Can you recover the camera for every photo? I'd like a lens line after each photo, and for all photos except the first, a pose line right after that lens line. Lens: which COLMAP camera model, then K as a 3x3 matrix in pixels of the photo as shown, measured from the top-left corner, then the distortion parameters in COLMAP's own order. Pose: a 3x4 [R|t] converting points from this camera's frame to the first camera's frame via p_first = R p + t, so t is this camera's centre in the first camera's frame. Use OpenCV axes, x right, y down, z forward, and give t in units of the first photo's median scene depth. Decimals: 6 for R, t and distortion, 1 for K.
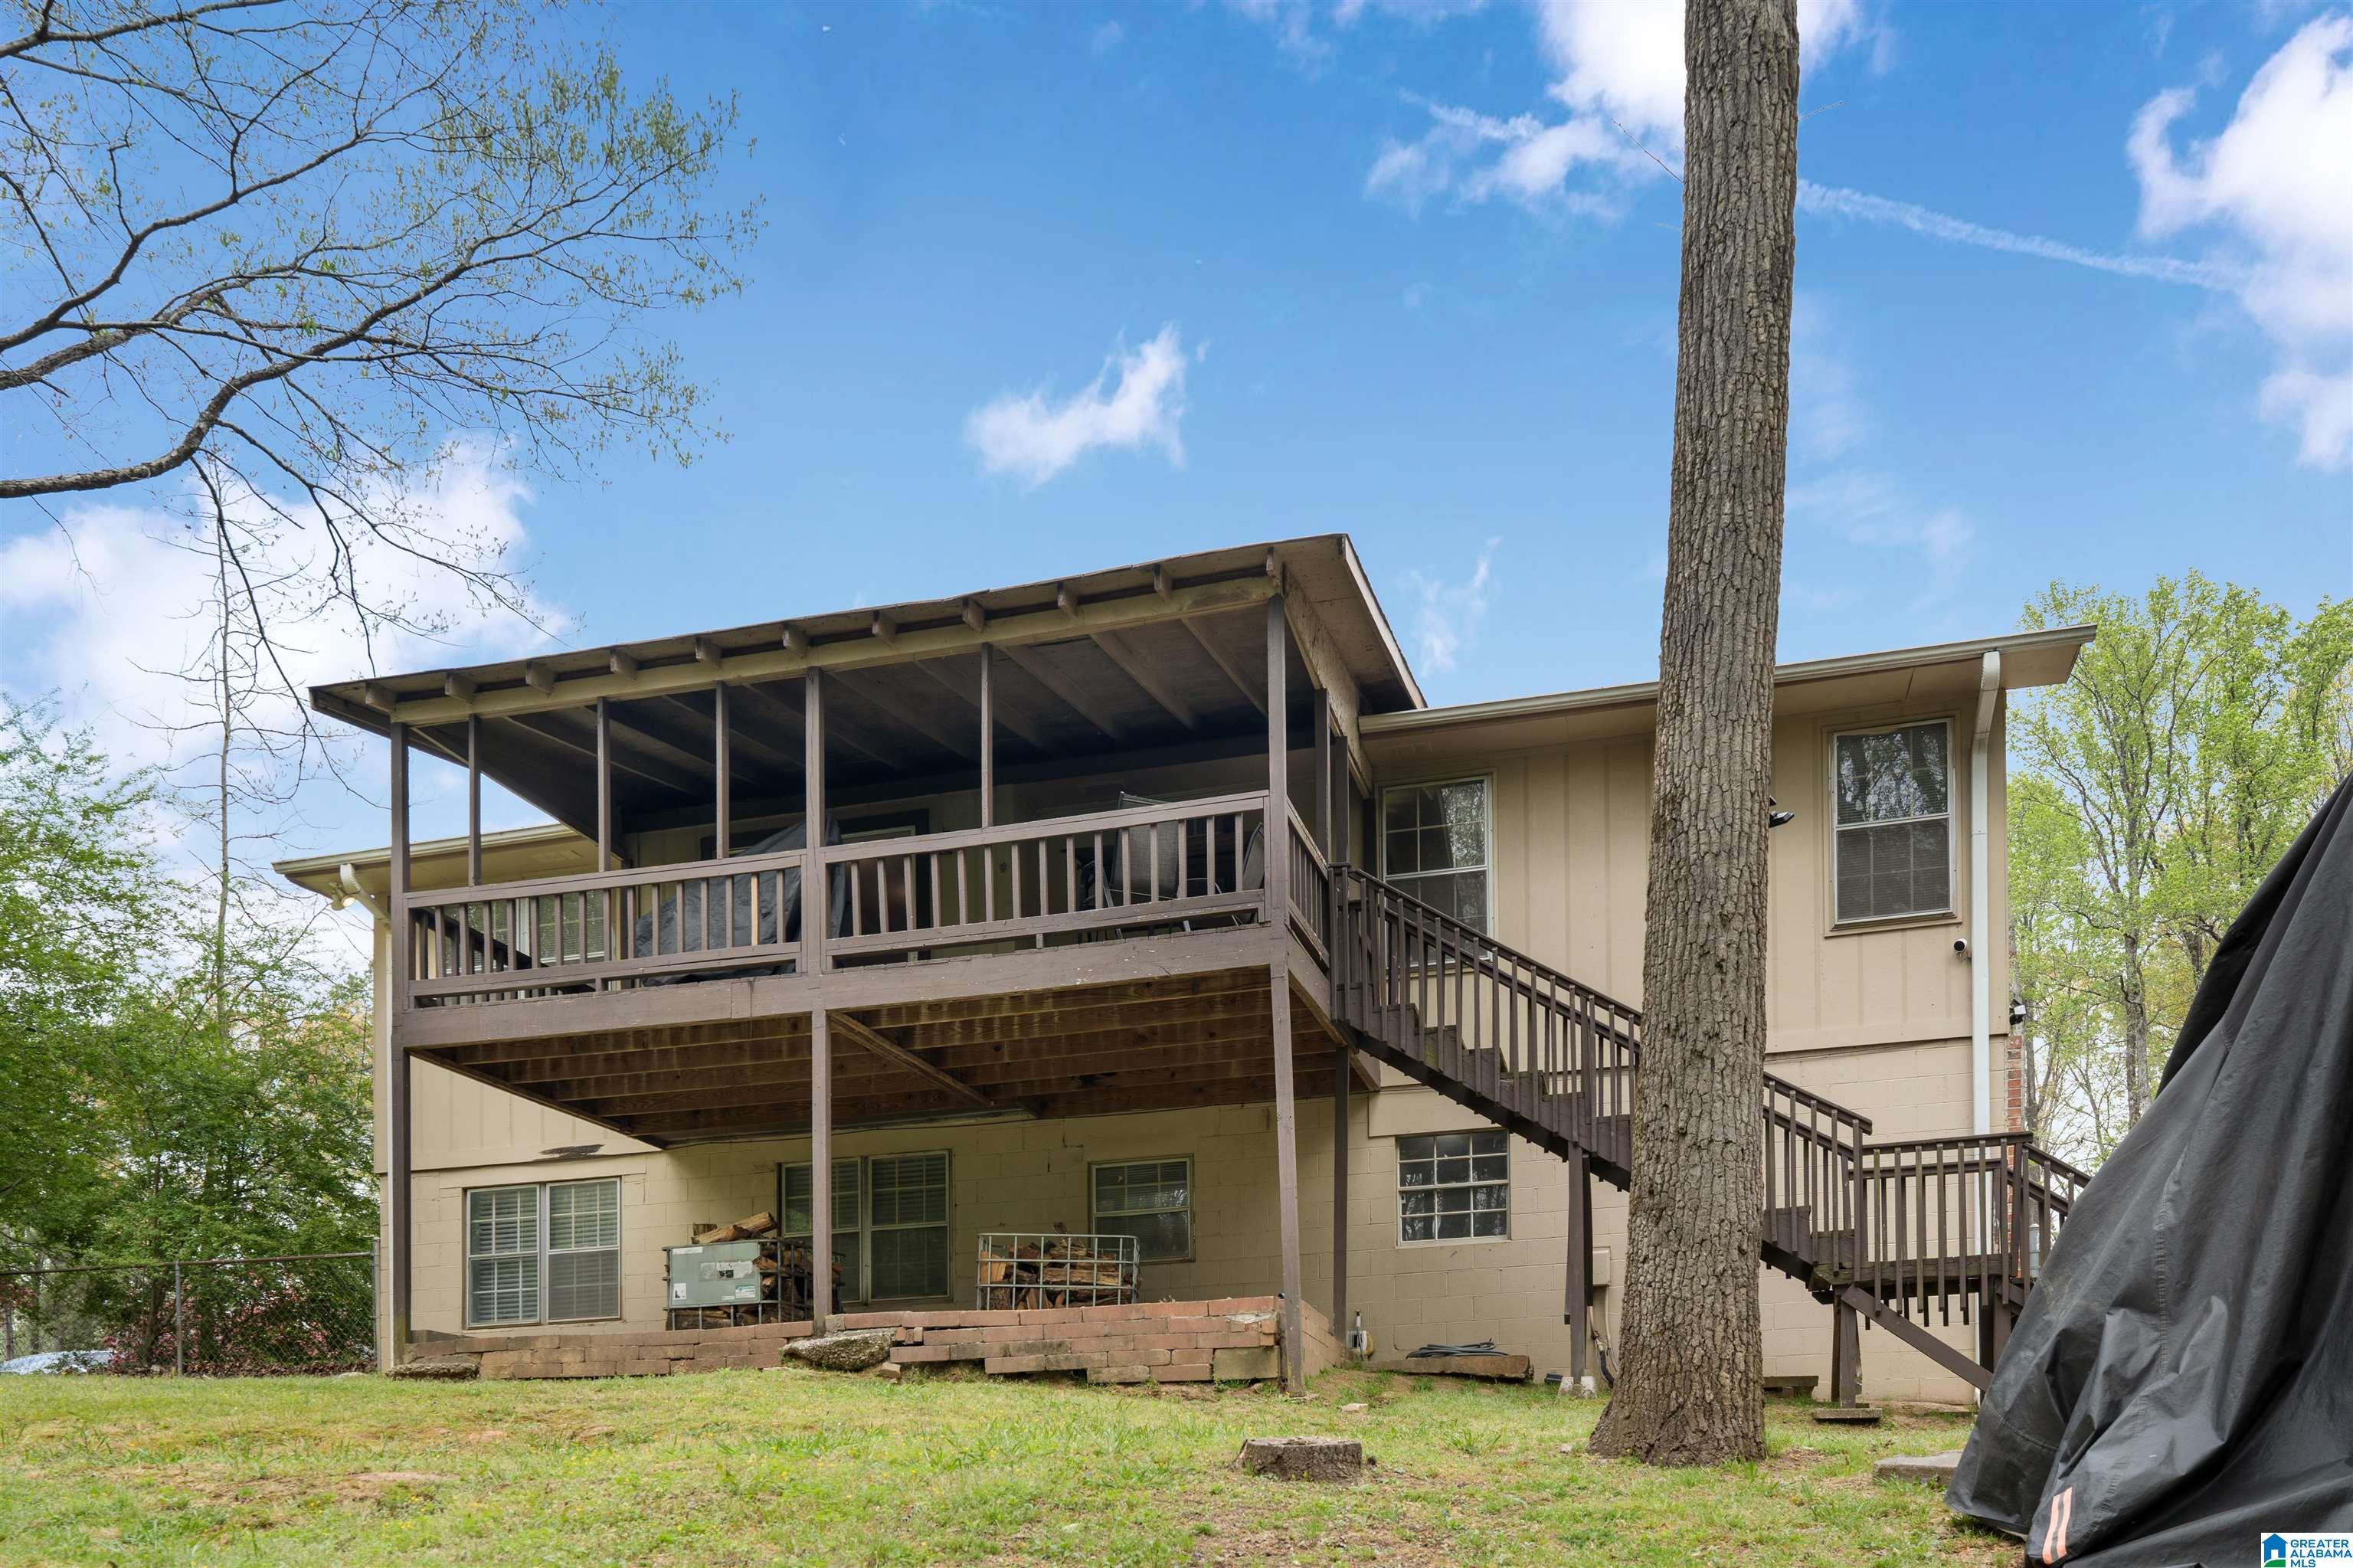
lens RADIAL K [[1913.3, 0, 1176.5], [0, 1913.3, 784.0], [0, 0, 1]] dist [0.002771, -0.001834]
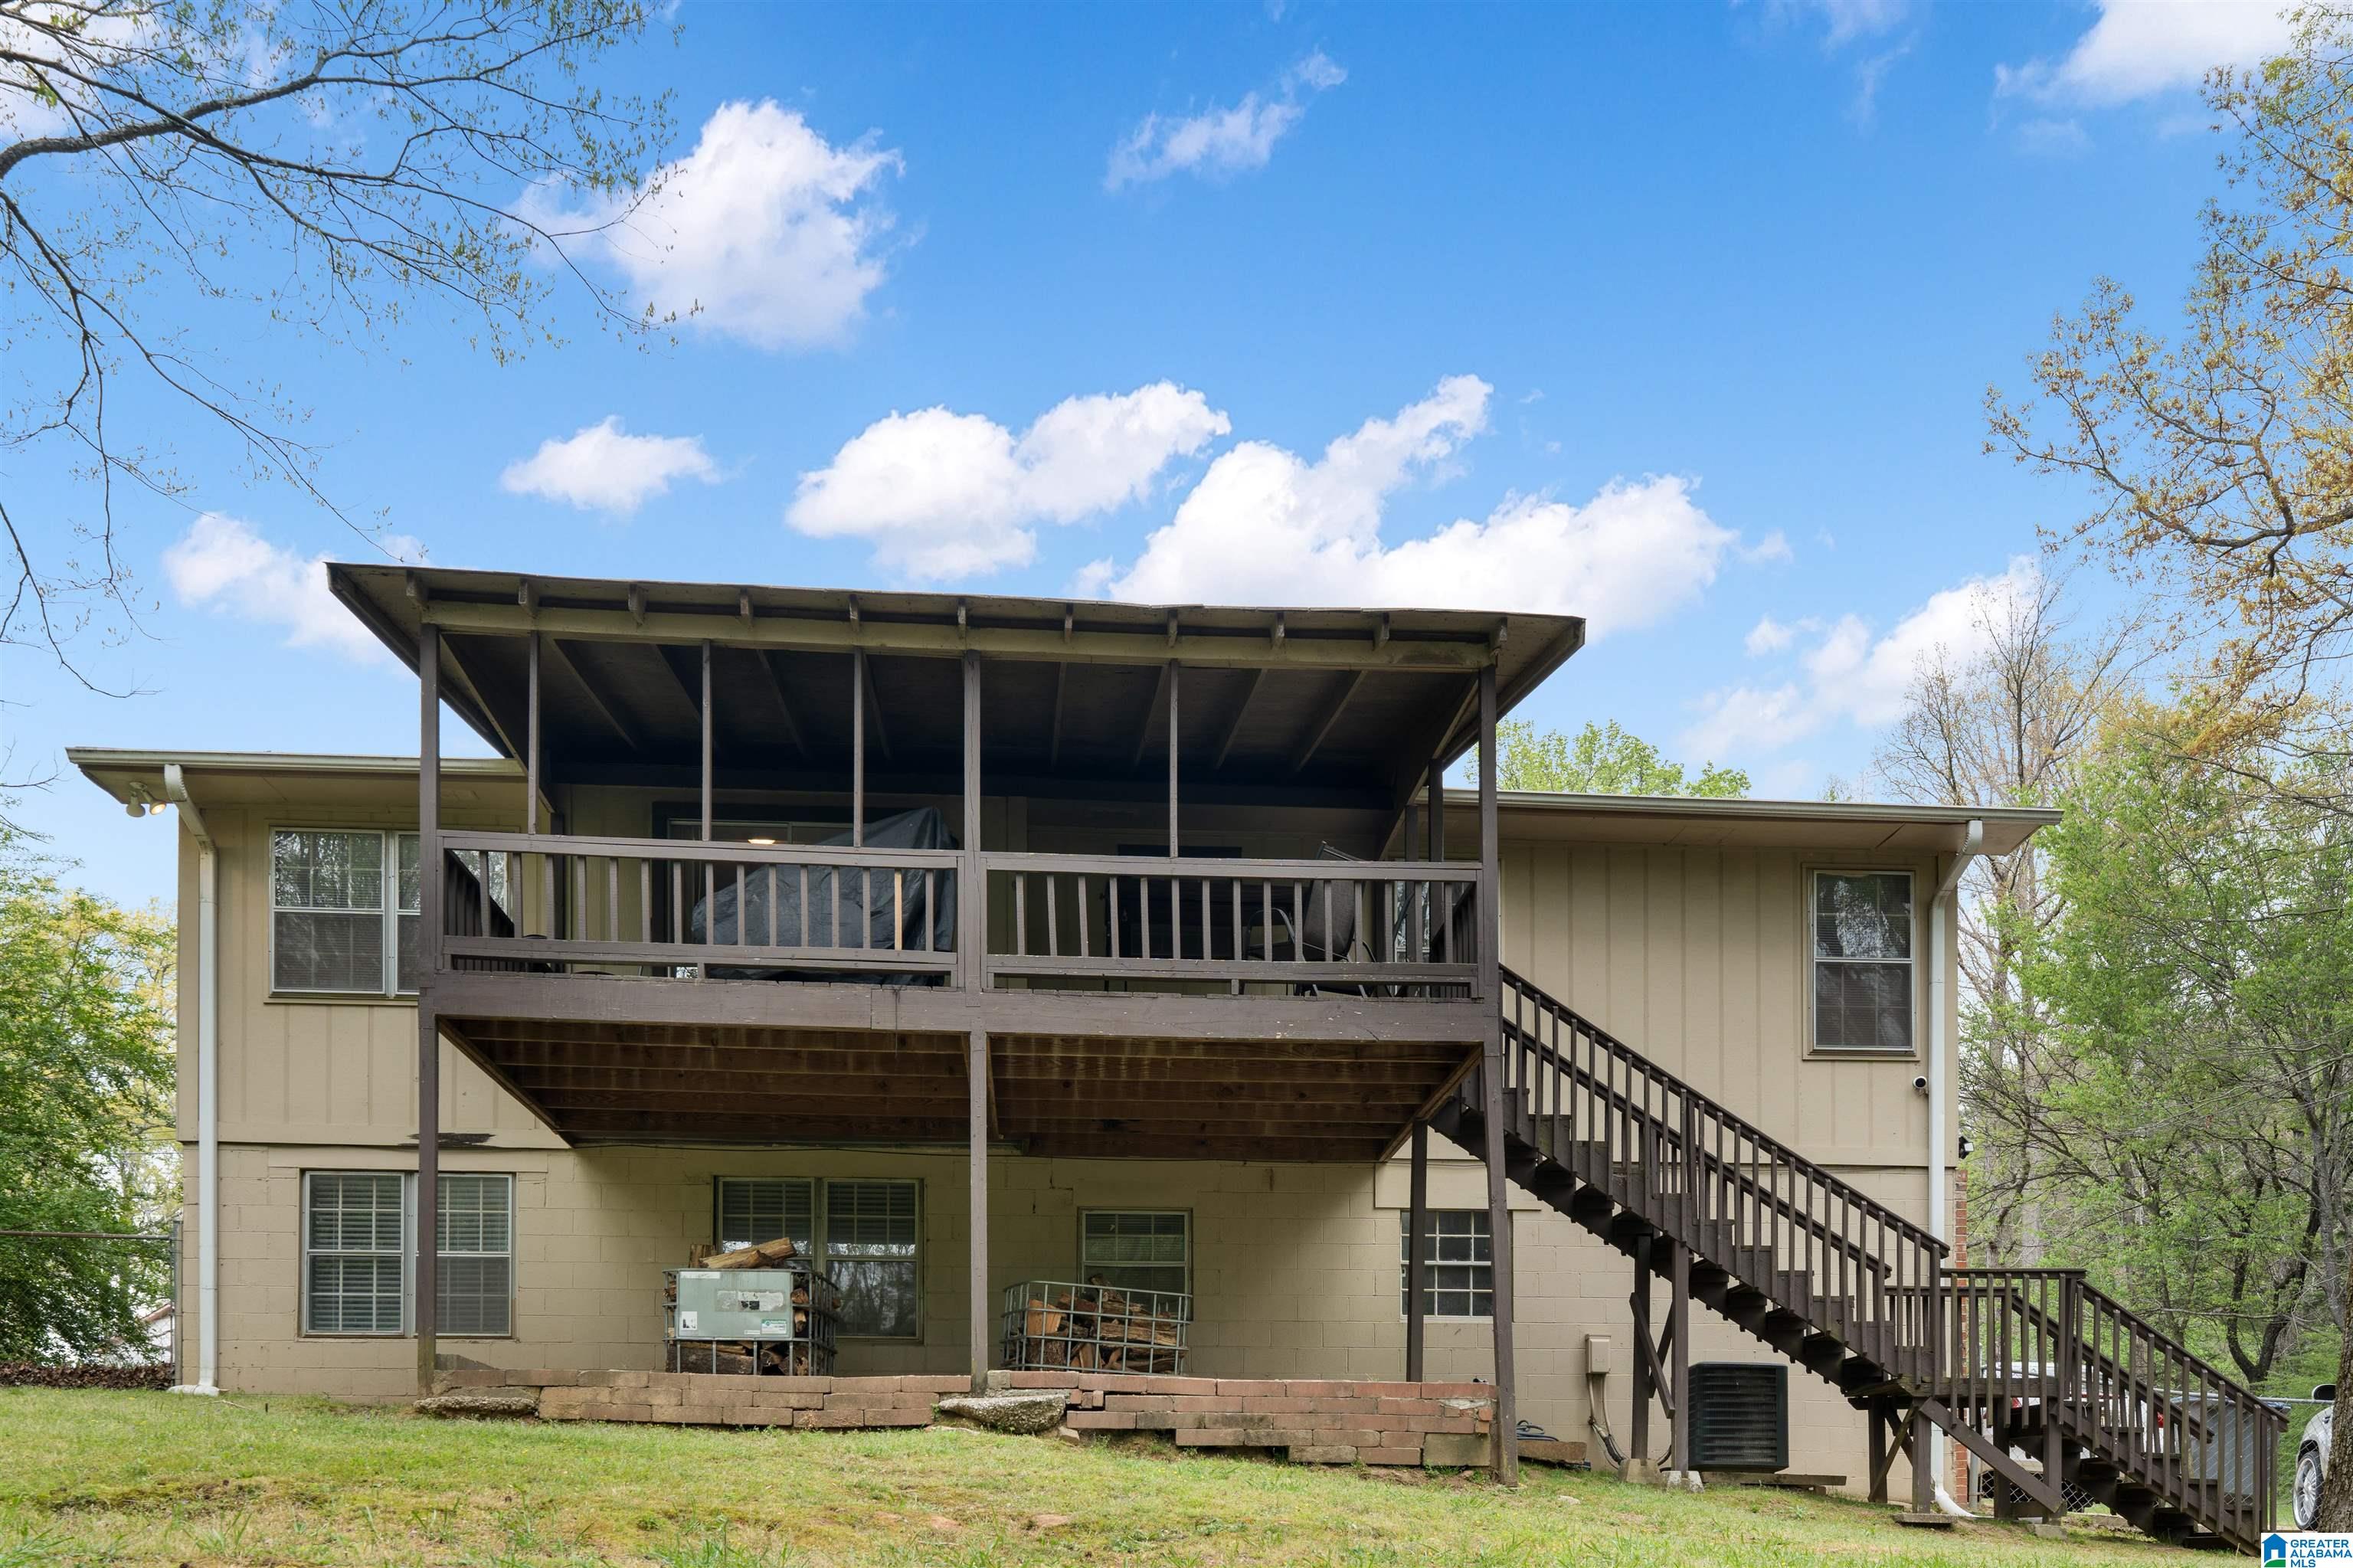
lens RADIAL K [[1895.2, 0, 1176.4], [0, 1895.2, 840.6], [0, 0, 1]] dist [0.004002, -0.001055]
pose [[0.938575, 0.143967, 0.313608, -0.389511], [-0.149708, 0.988713, -0.005834, 0.019801], [-0.310908, -0.041474, 0.949535, 0.121356]]
